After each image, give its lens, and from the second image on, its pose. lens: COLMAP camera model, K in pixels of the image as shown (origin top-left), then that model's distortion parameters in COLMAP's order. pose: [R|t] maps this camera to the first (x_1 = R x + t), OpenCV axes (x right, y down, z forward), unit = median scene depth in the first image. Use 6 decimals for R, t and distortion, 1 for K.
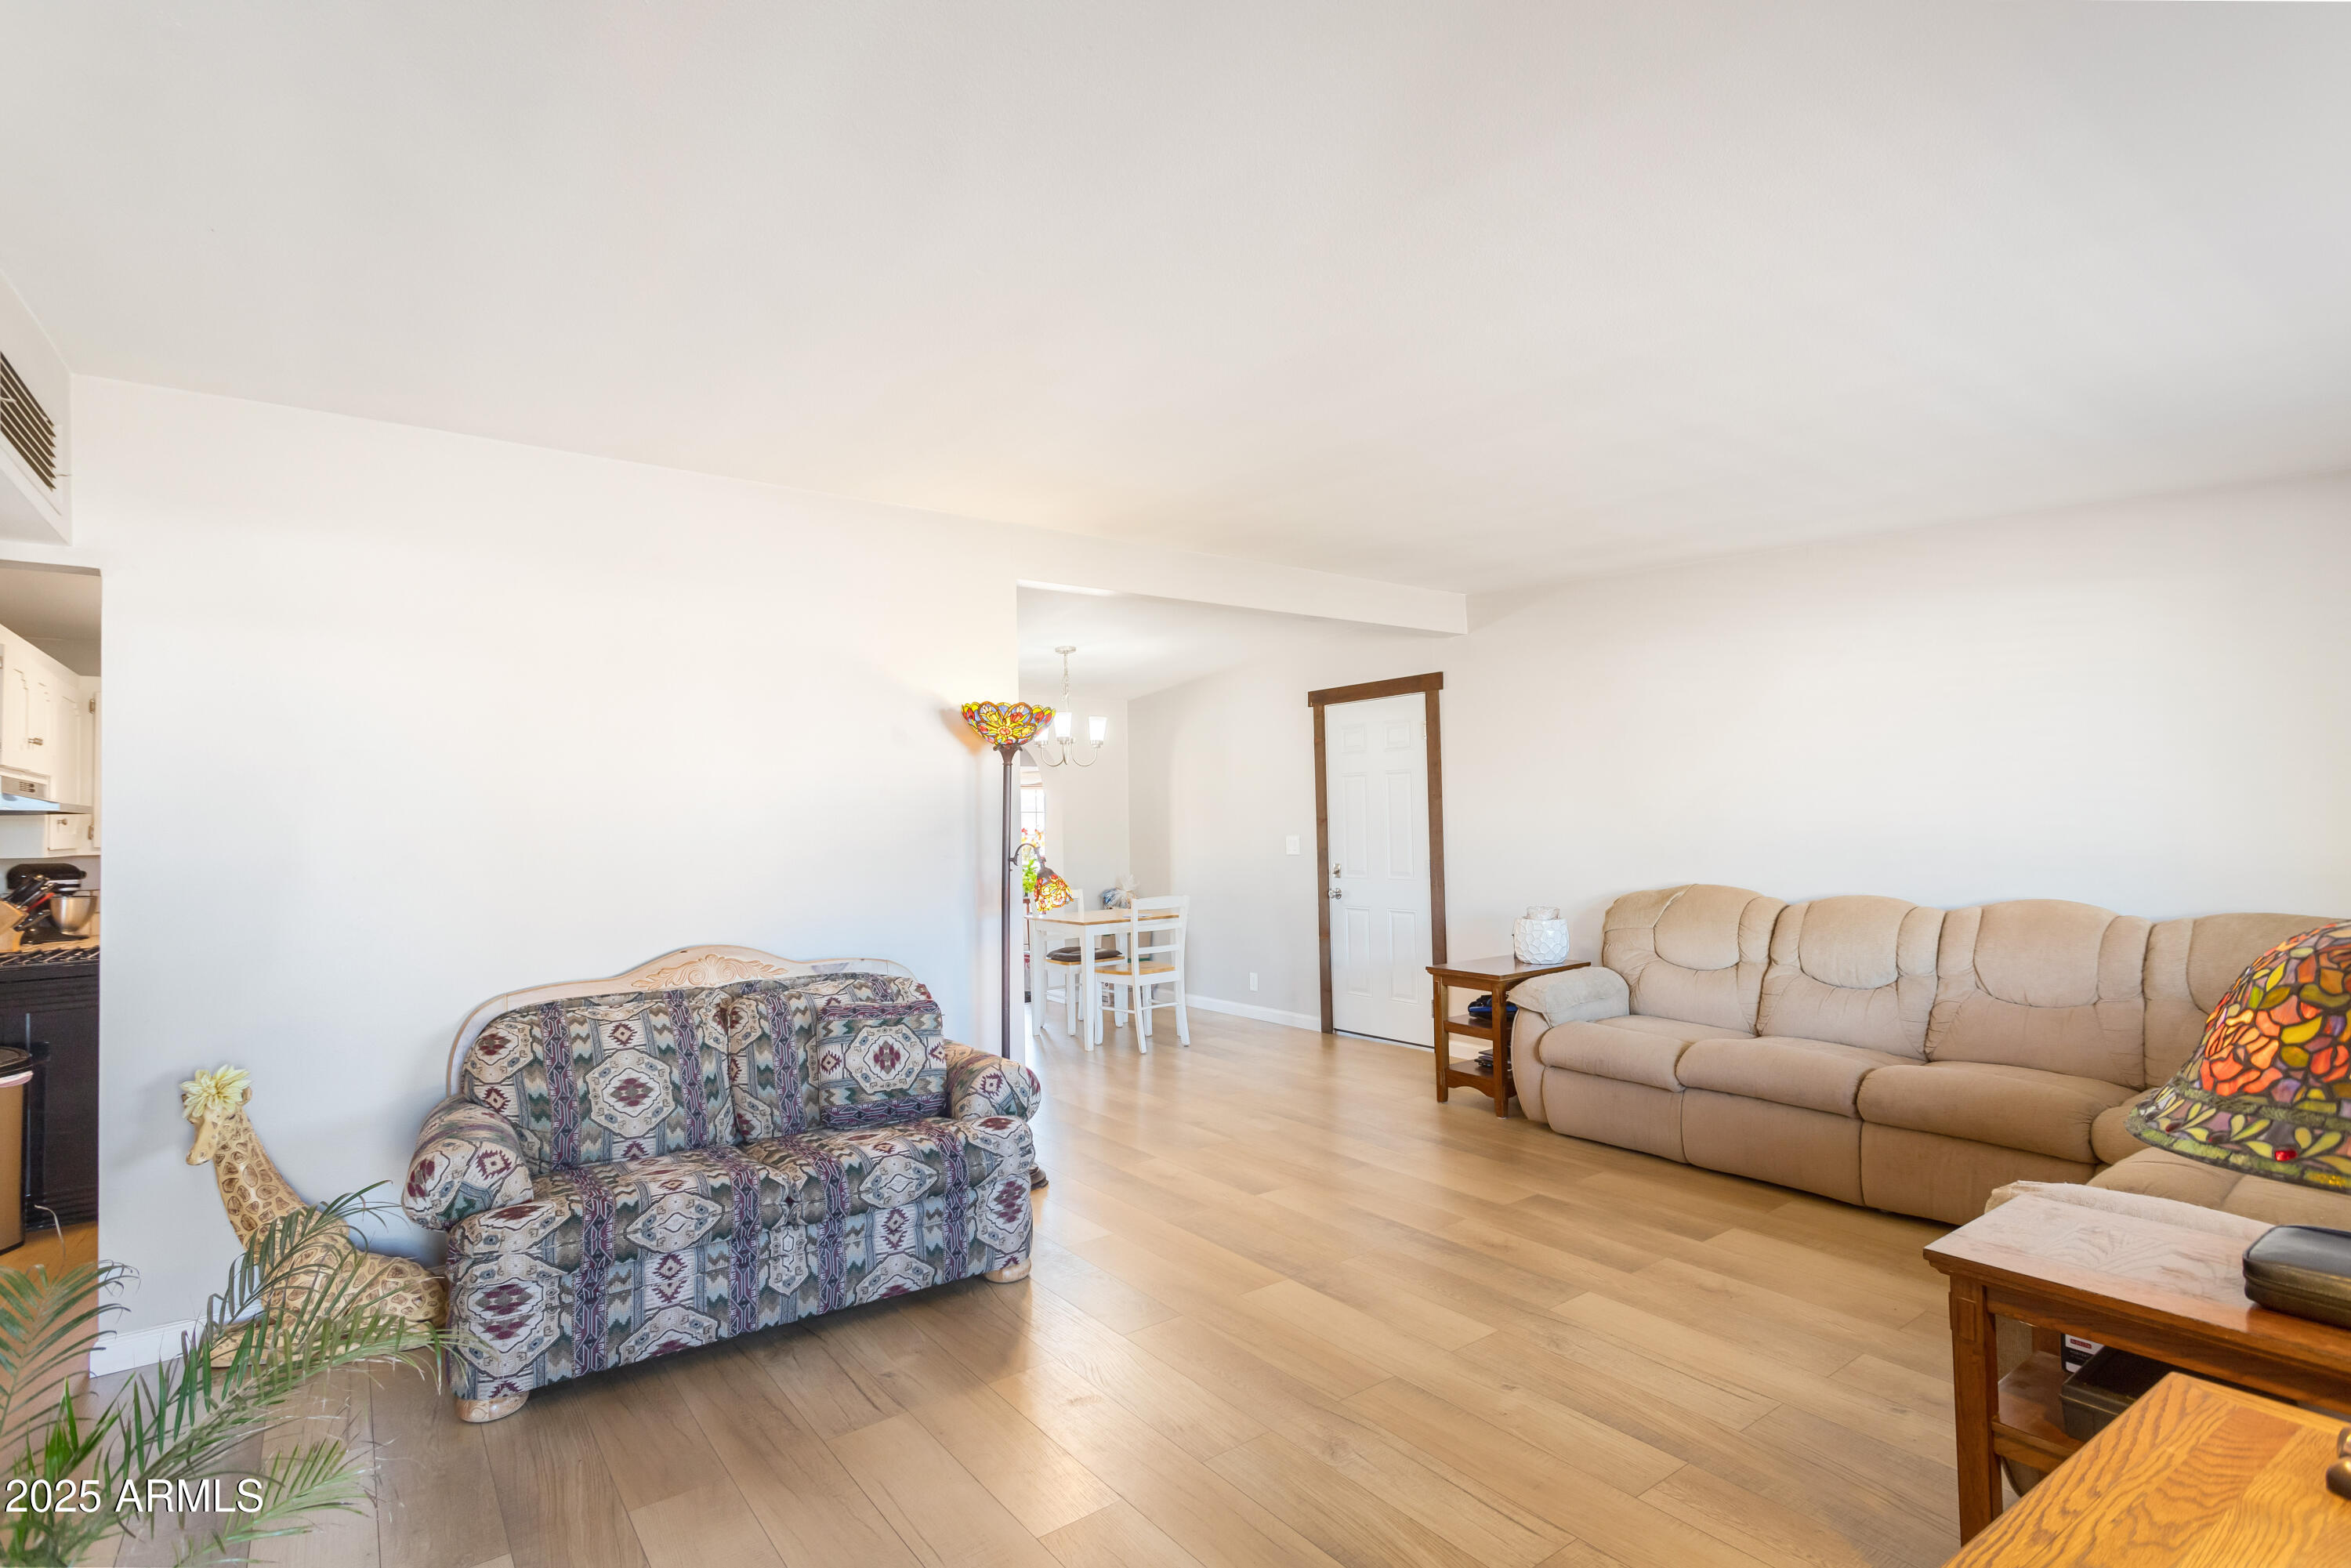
lens RADIAL K [[1135.7, 0, 1173.3], [0, 1135.7, 781.6], [0, 0, 1]] dist [0.001604, 0.002600]
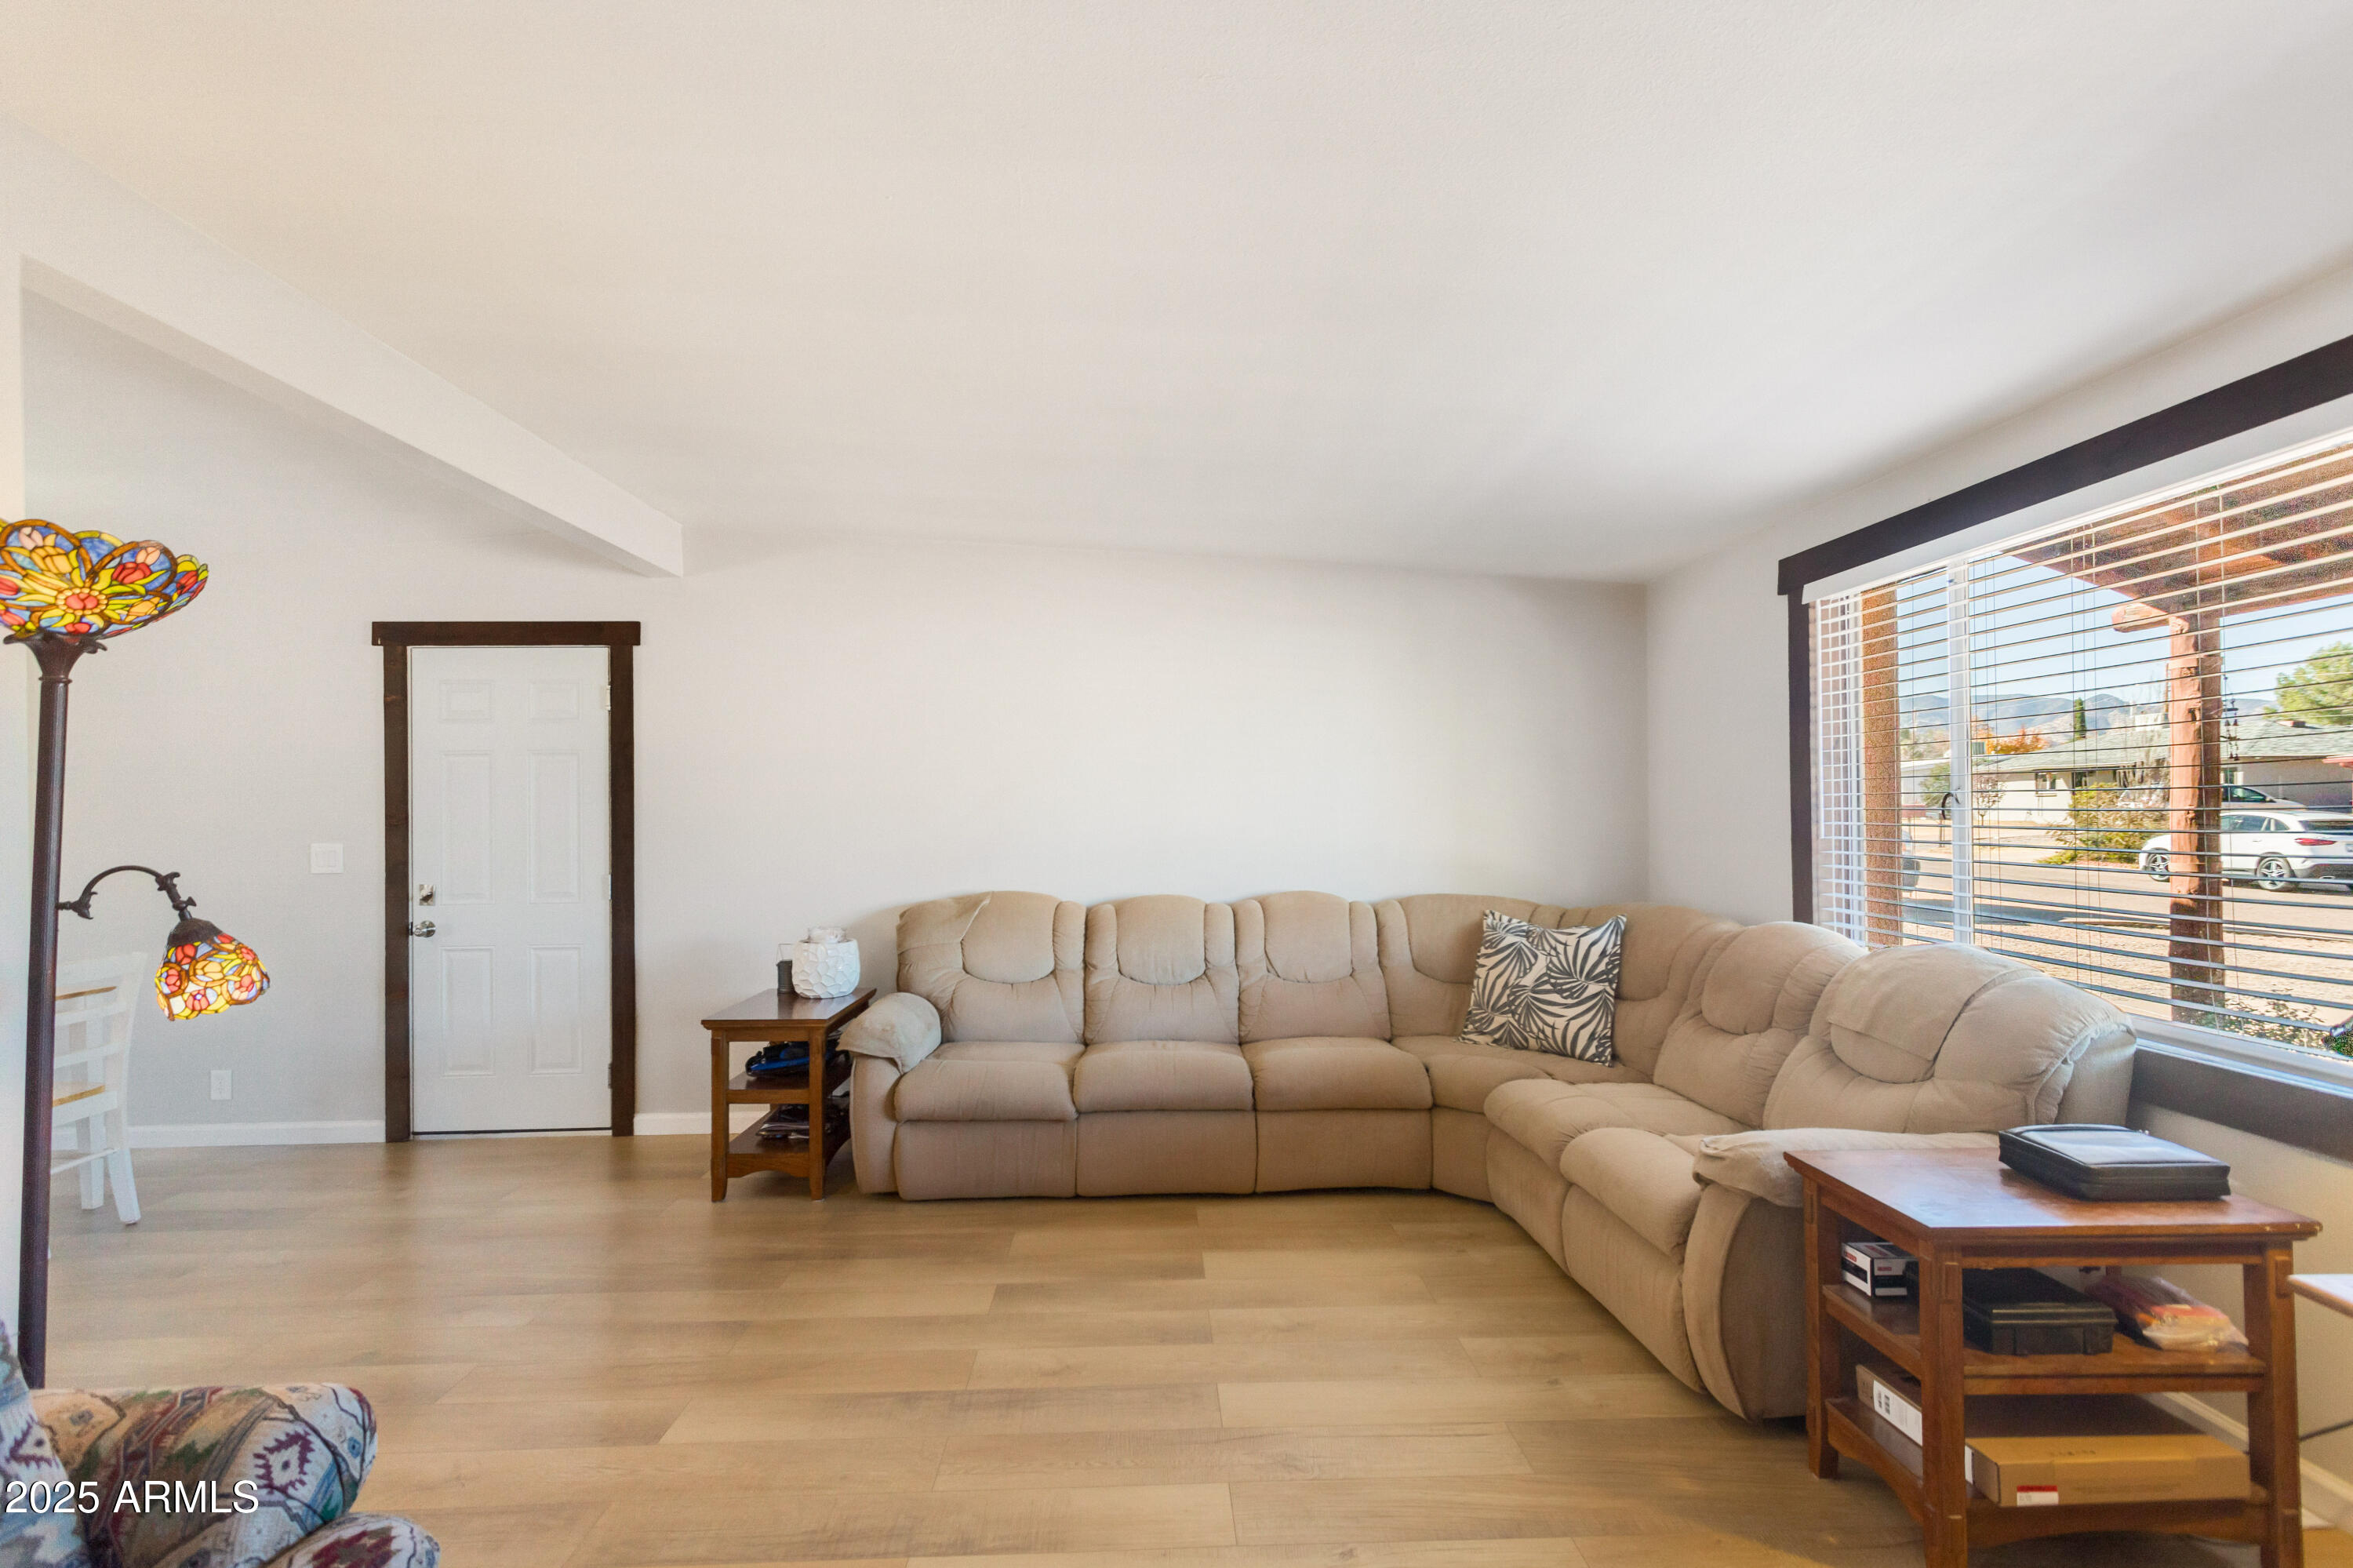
lens RADIAL K [[1136.7, 0, 1174.8], [0, 1136.7, 795.5], [0, 0, 1]] dist [0.001604, 0.002600]
pose [[0.563191, 0.024457, 0.825965, -0.244217], [-0.032124, 0.999454, -0.007690, 0.016281], [-0.825702, -0.022202, 0.563669, 0.389474]]
